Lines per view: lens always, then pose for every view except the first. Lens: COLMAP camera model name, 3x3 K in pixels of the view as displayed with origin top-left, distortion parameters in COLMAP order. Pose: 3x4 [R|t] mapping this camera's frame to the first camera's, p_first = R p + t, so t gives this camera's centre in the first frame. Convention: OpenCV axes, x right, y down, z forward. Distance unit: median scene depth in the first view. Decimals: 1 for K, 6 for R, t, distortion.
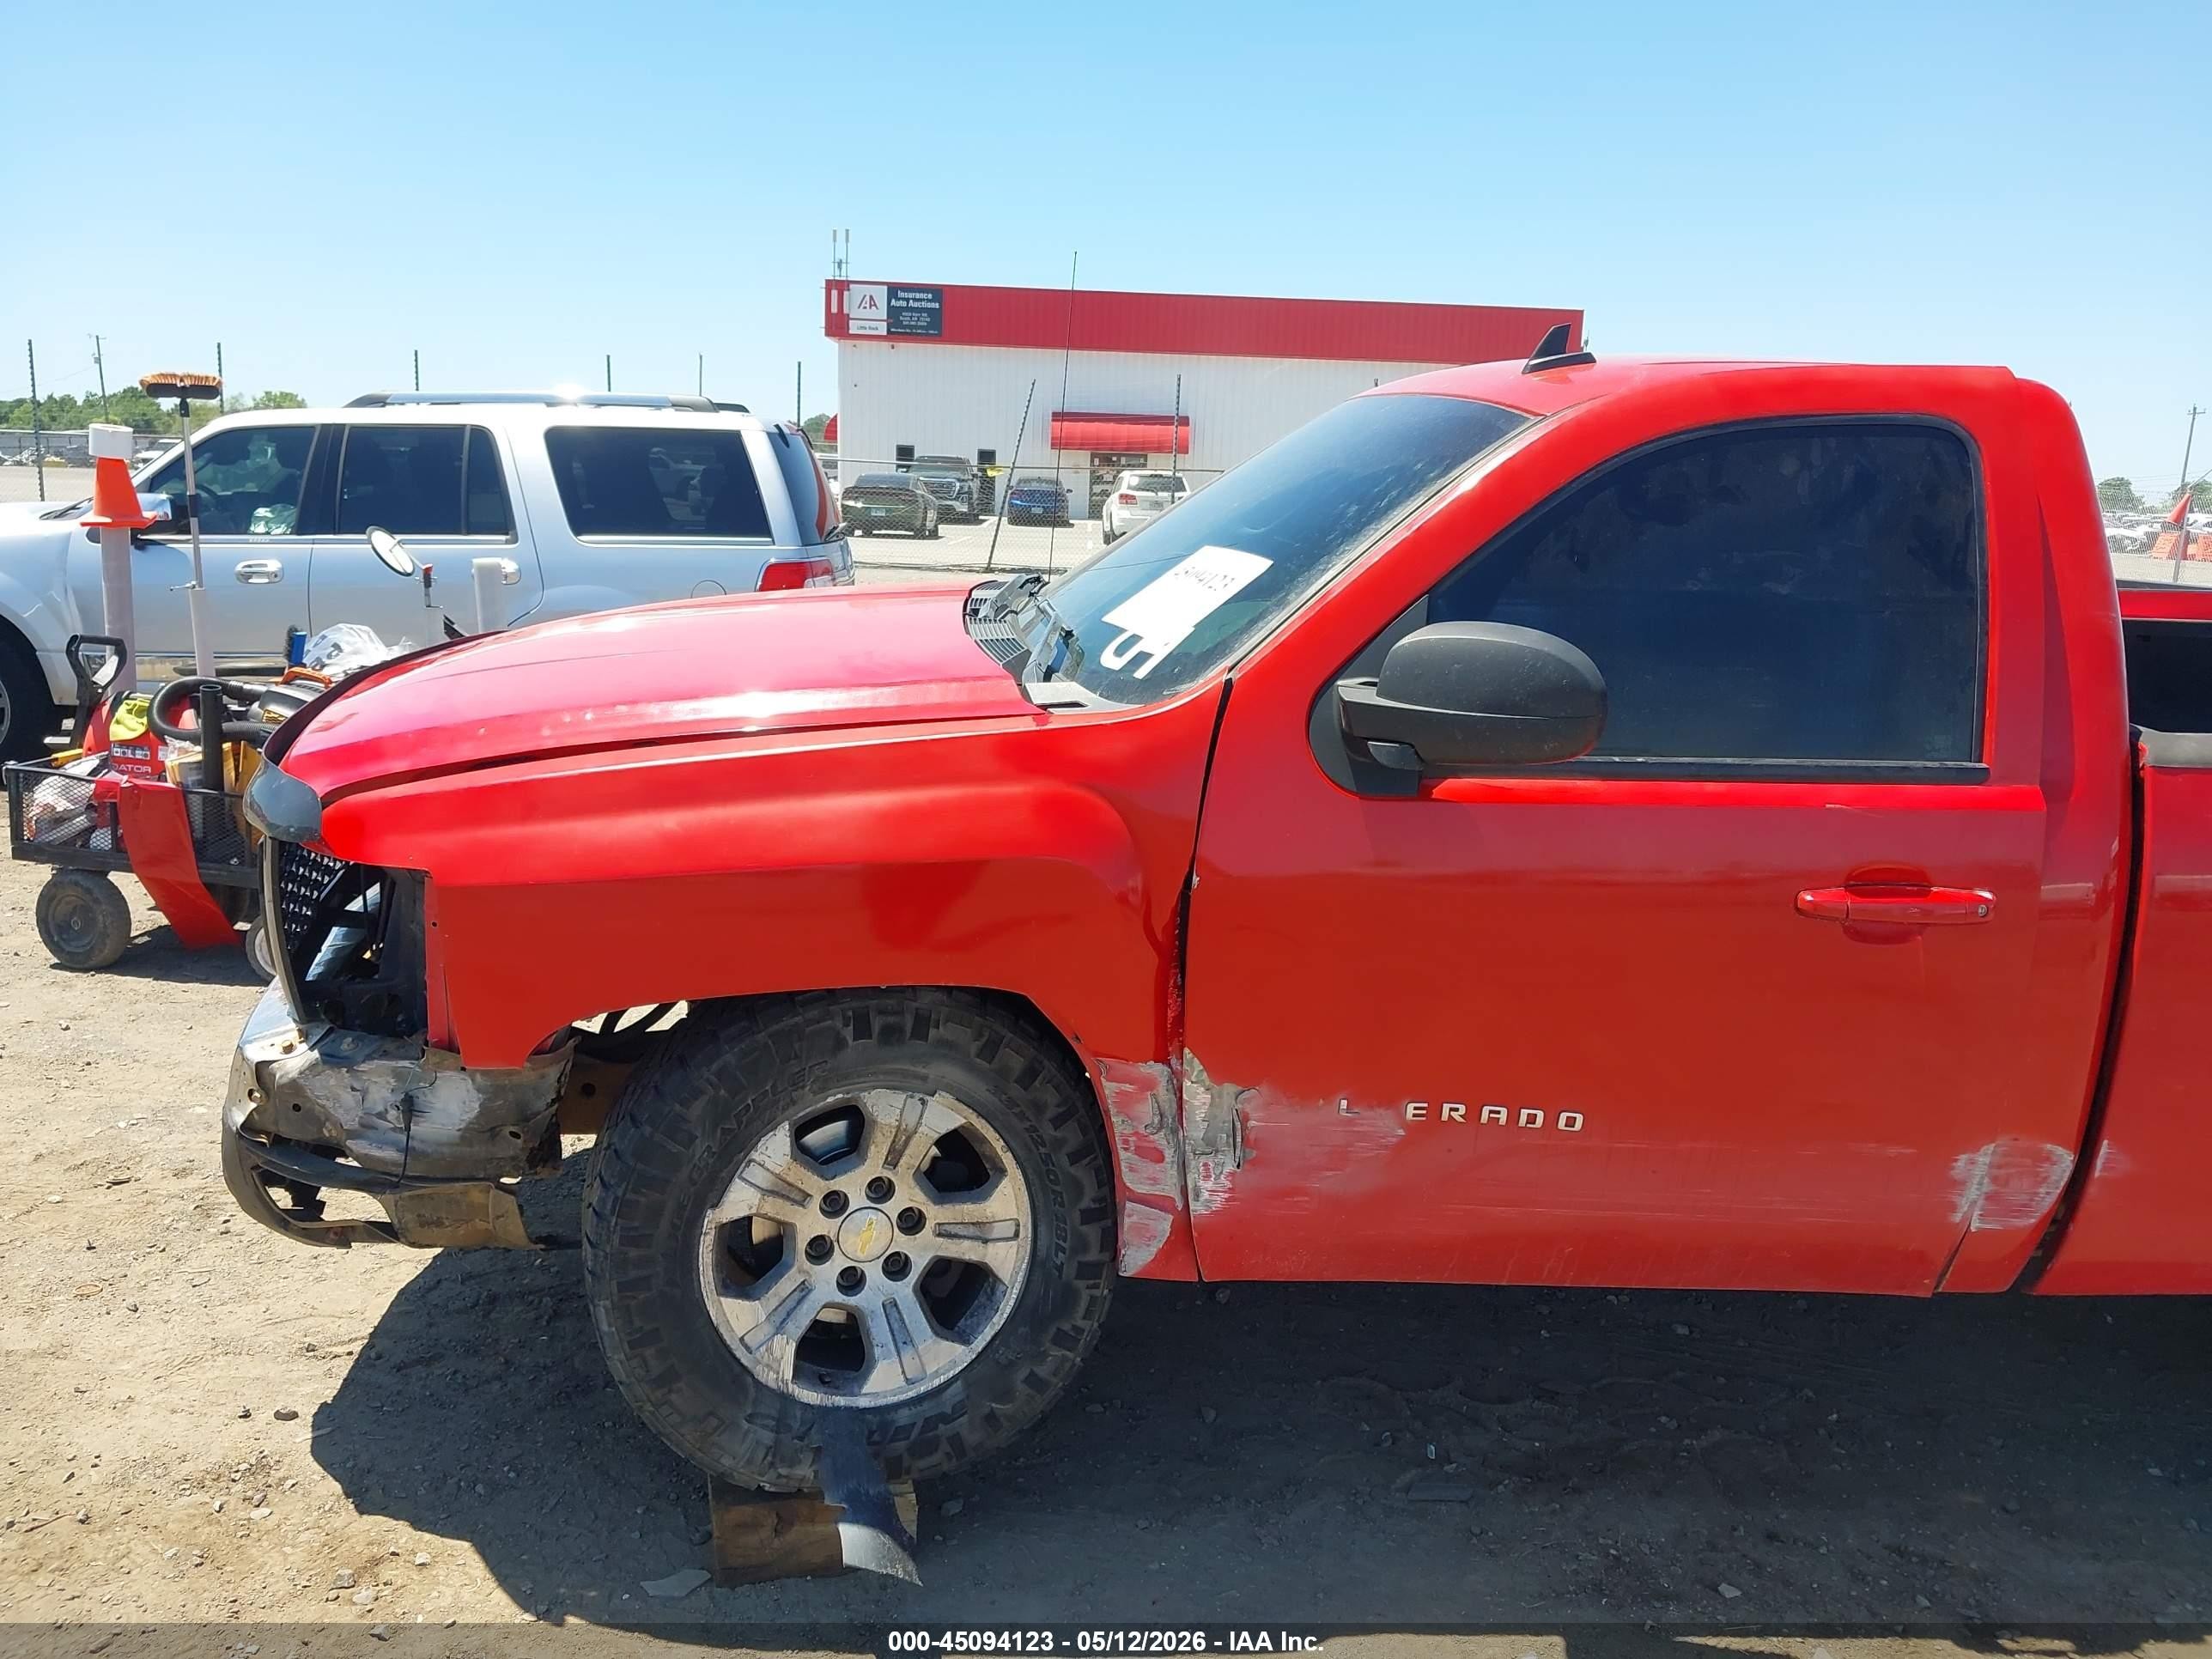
lens RADIAL K [[1752.0, 0, 1099.5], [0, 1752.0, 820.9], [0, 0, 1]] dist [0.006613, -0.011398]
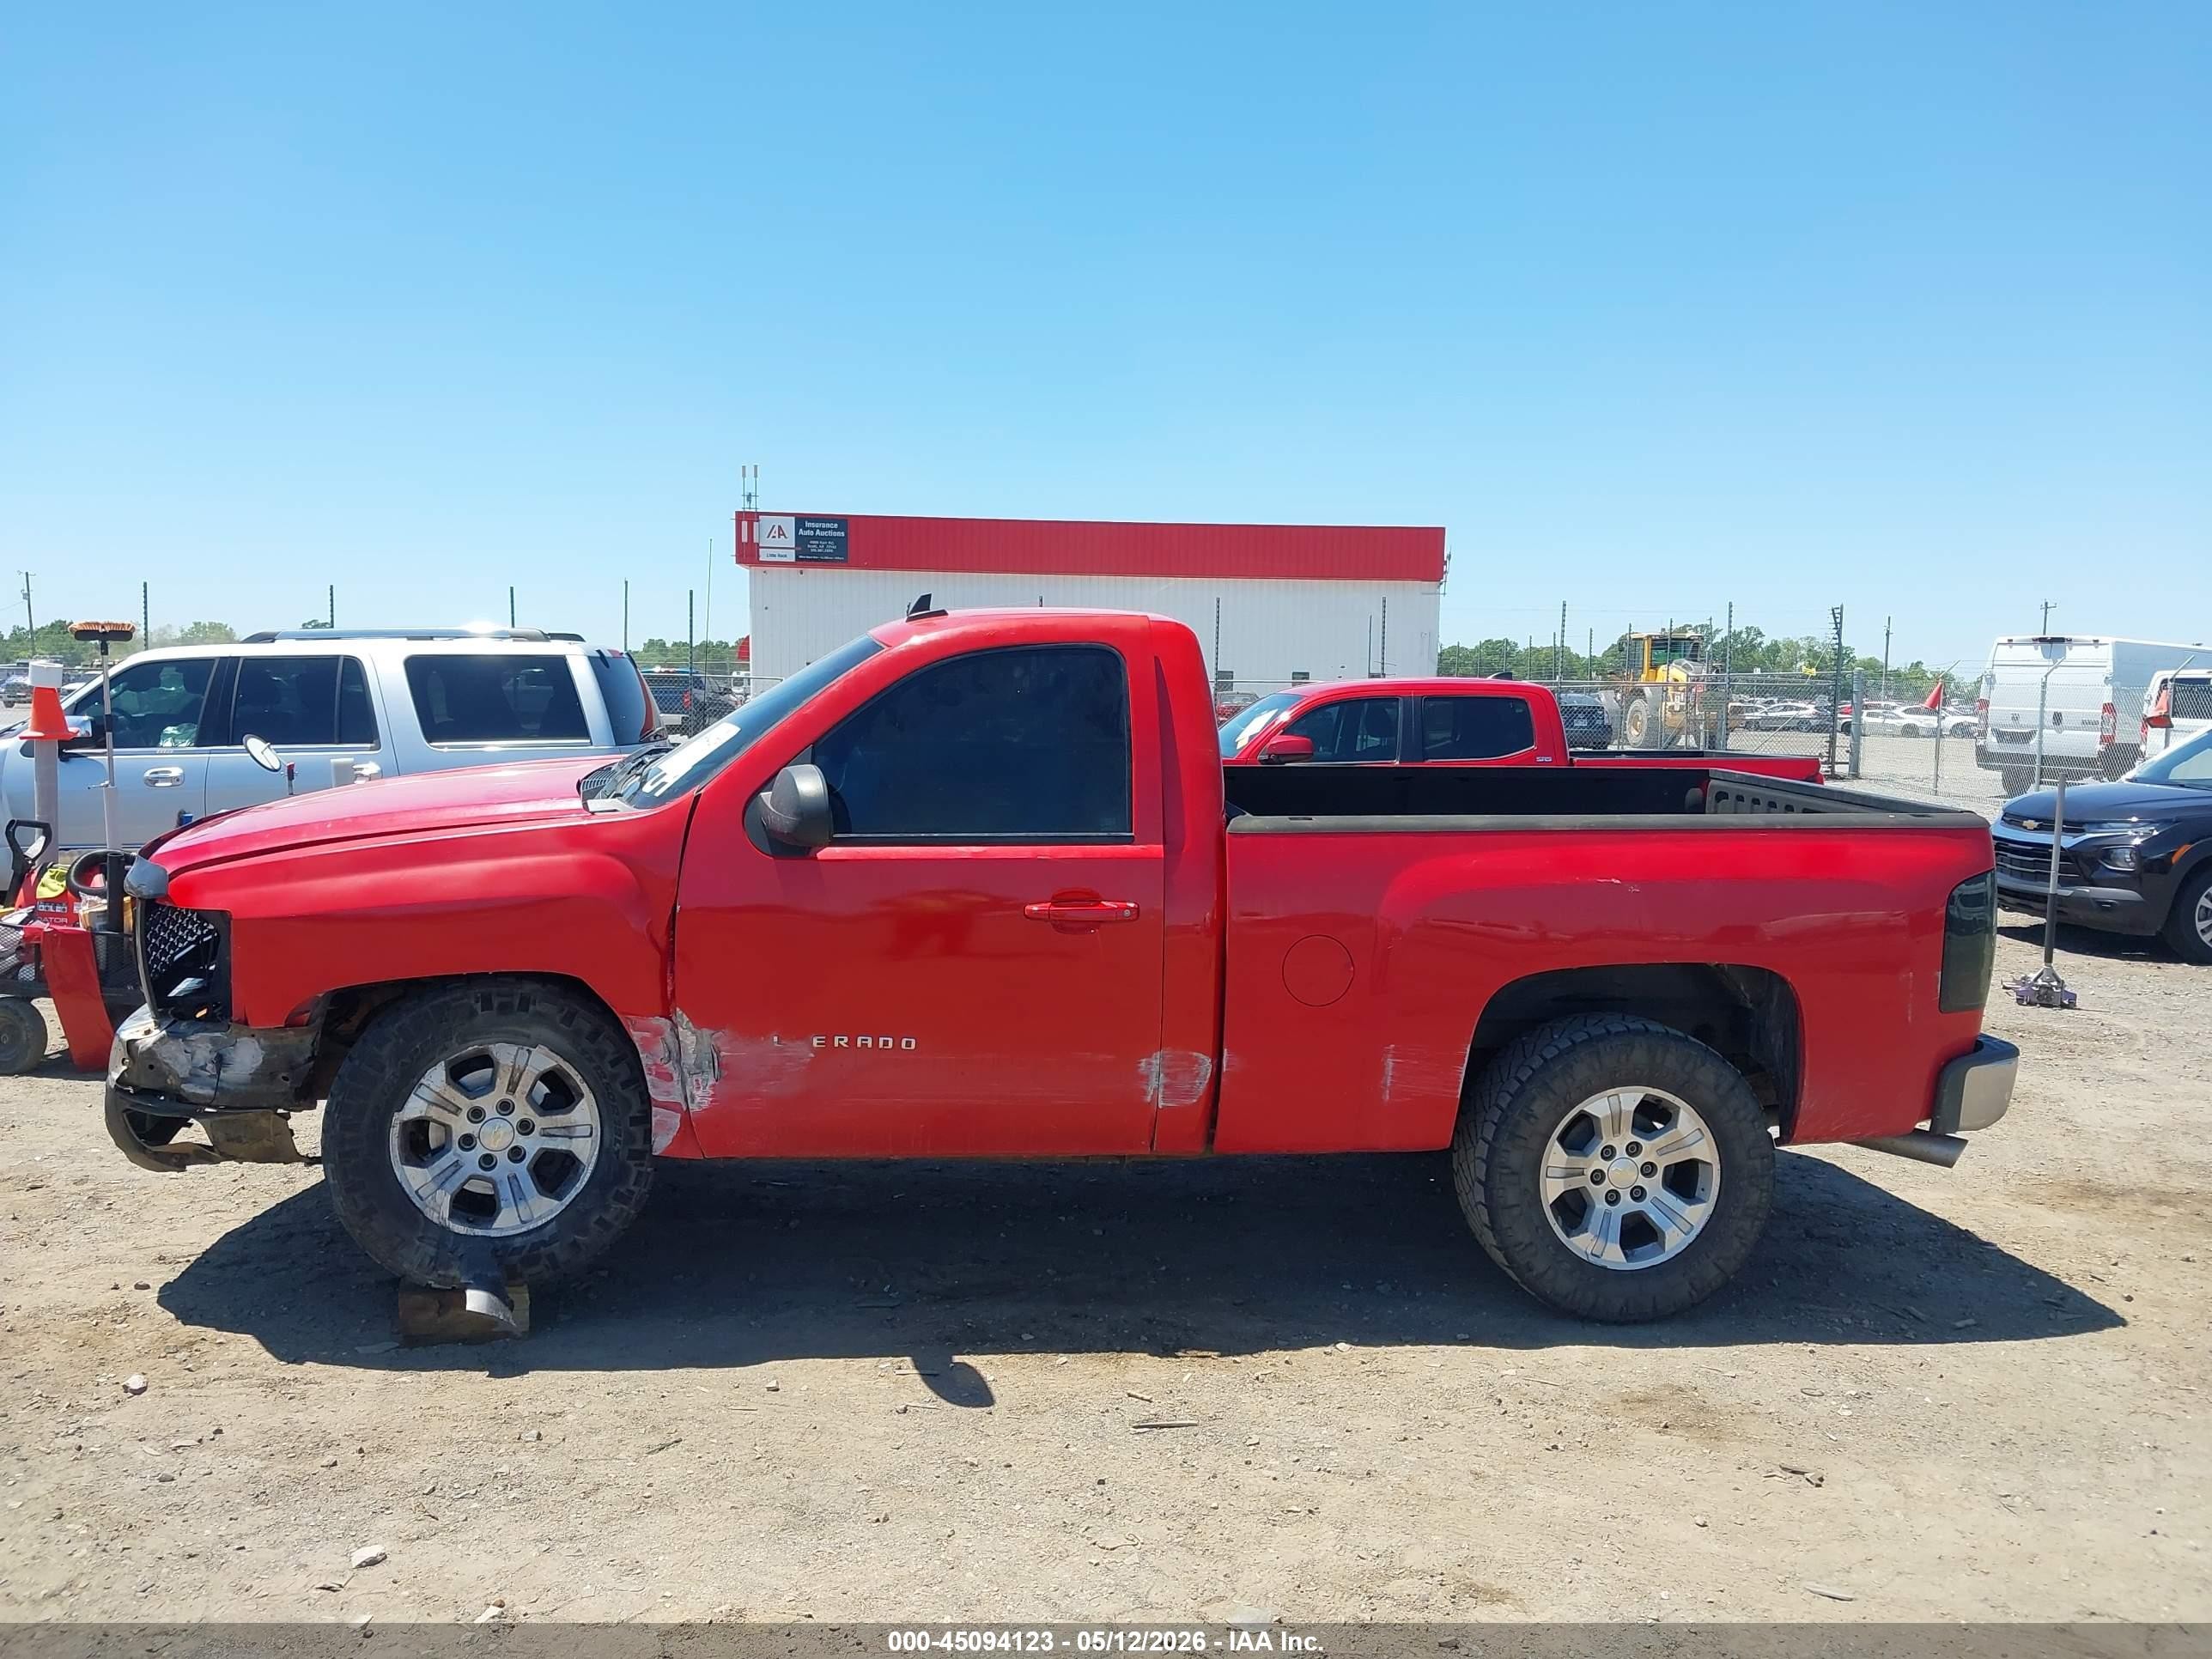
lens RADIAL K [[1752.0, 0, 1102.2], [0, 1752.0, 837.2], [0, 0, 1]] dist [0.006613, -0.011398]
pose [[0.998959, -0.024763, 0.038324, 0.381758], [0.028810, 0.993629, -0.108957, 0.153811], [-0.035381, 0.109947, 0.993307, -0.701889]]
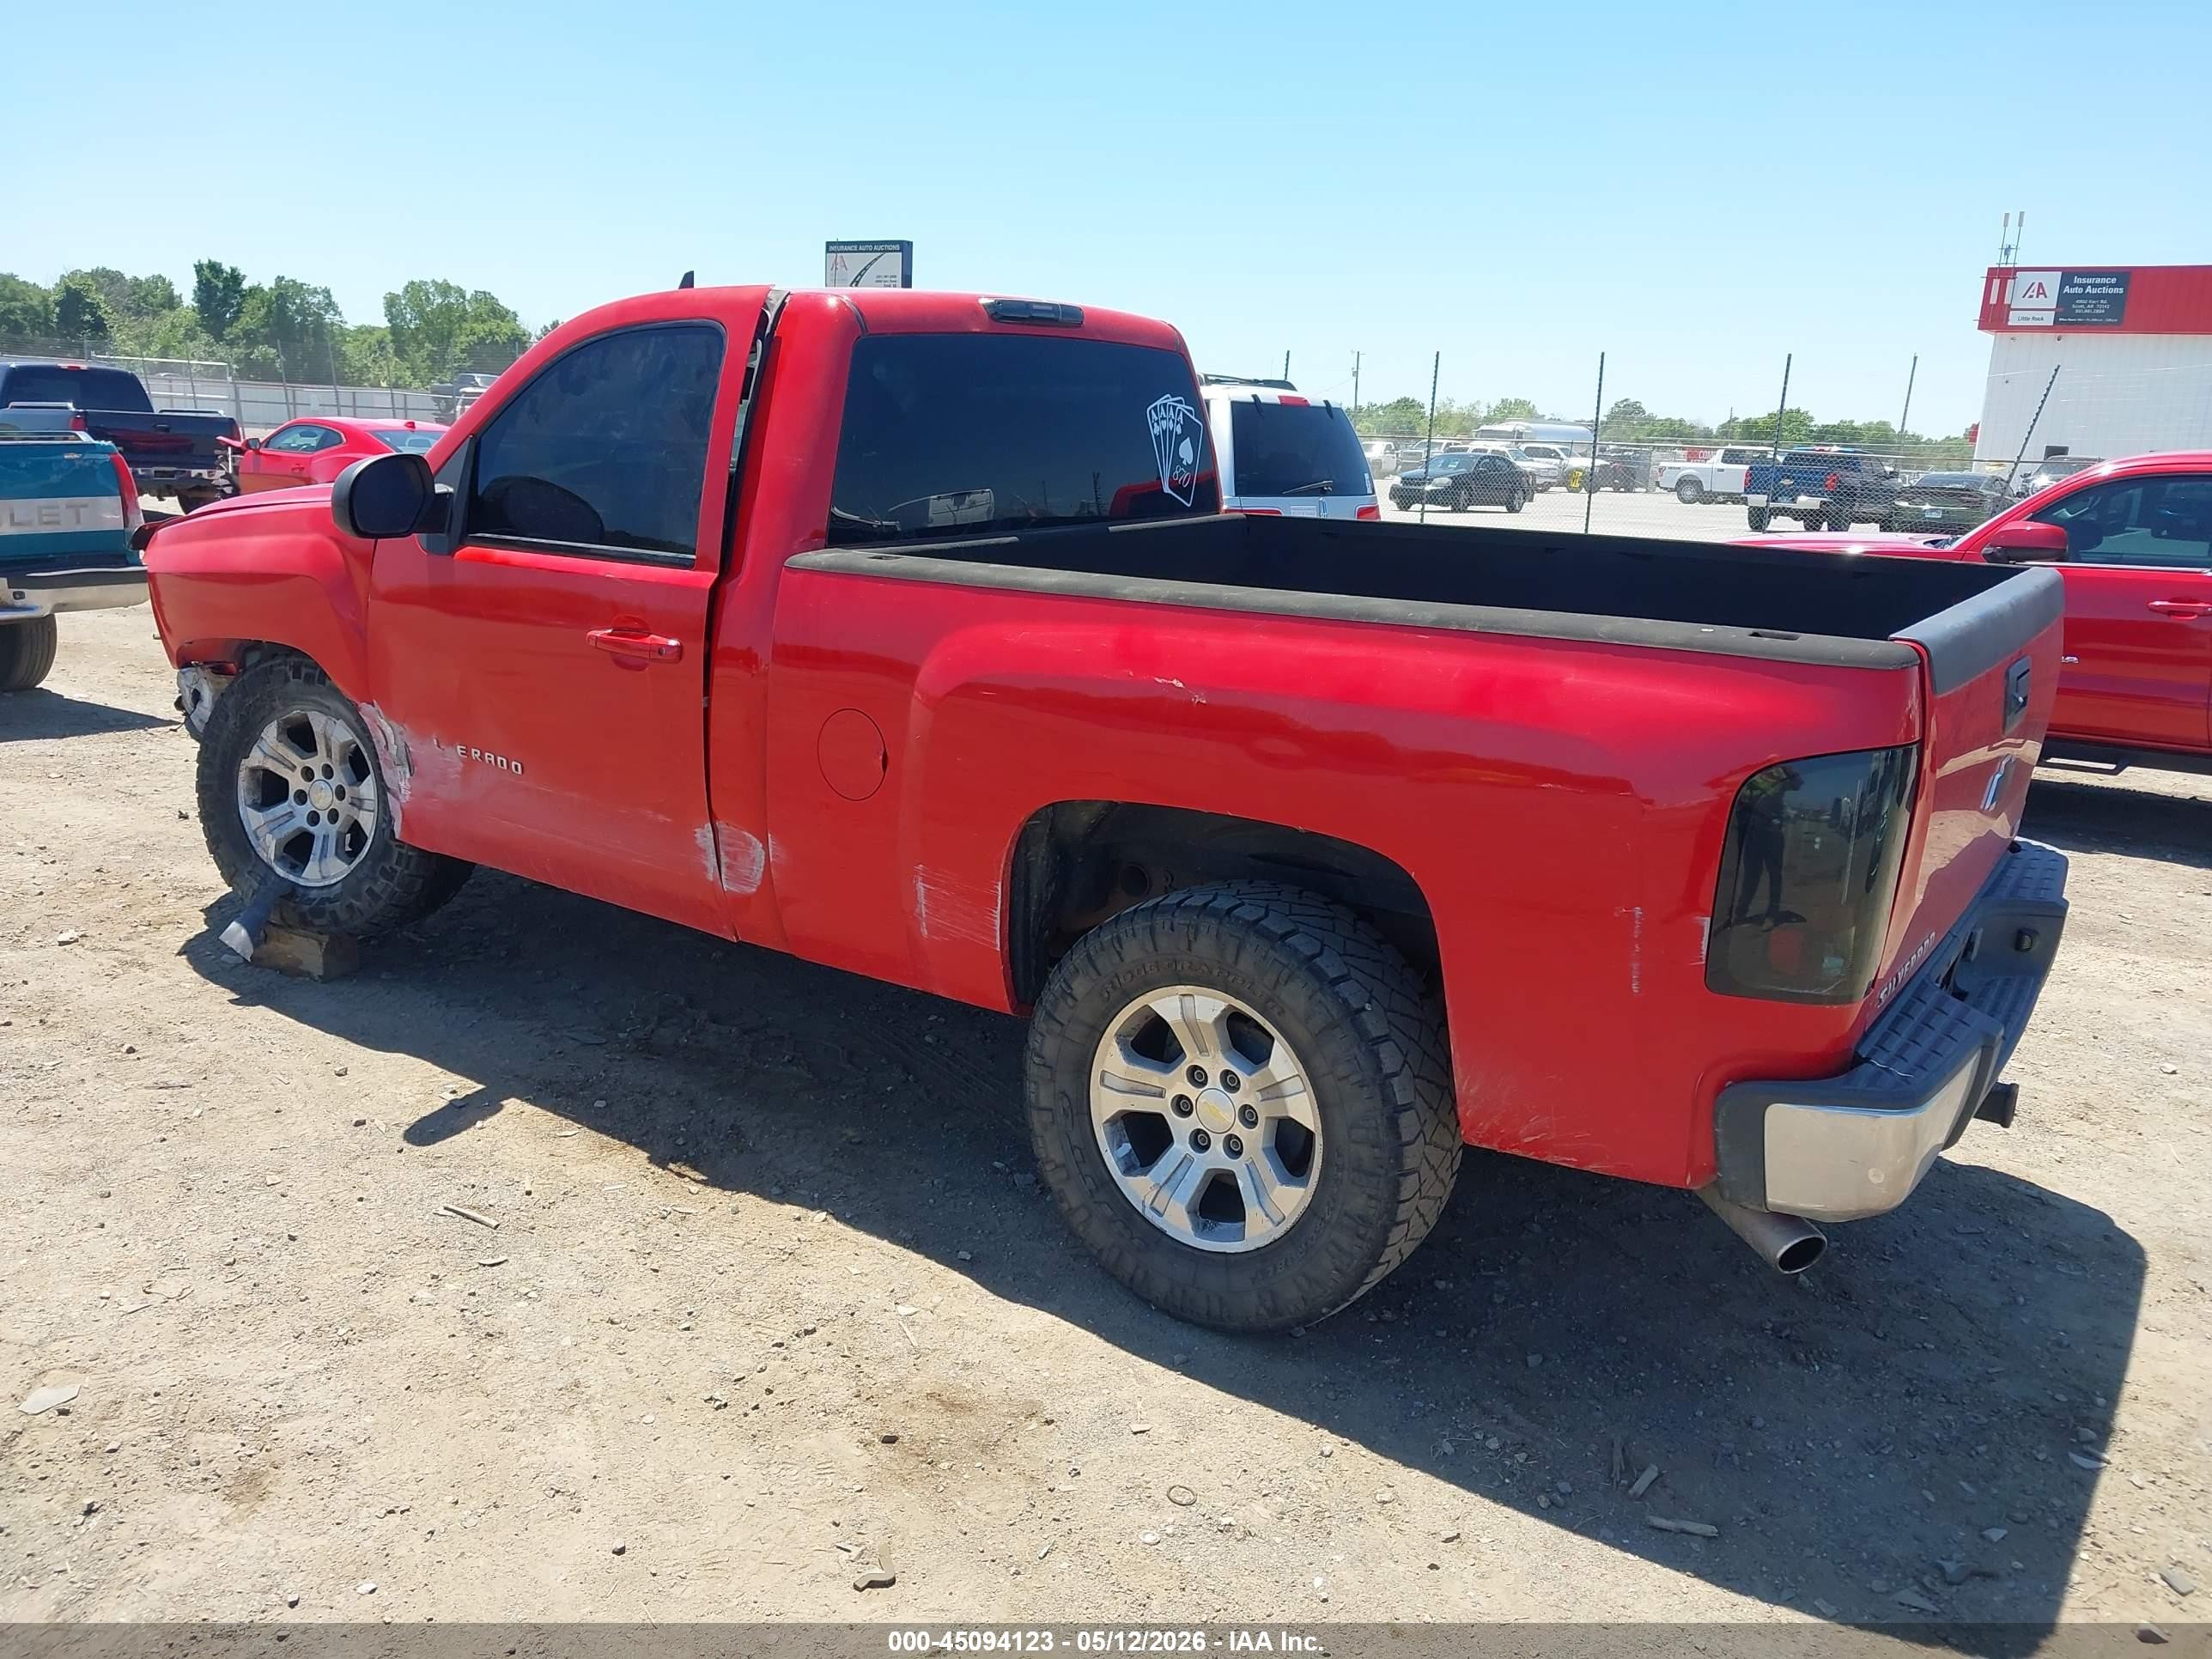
lens RADIAL K [[1752.0, 0, 1102.5], [0, 1752.0, 827.3], [0, 0, 1]] dist [0.006613, -0.011398]
pose [[0.783276, 0.137424, -0.606294, 1.602754], [-0.138117, 0.989356, 0.045815, 0.074100], [0.606137, 0.047853, 0.793919, 0.048605]]
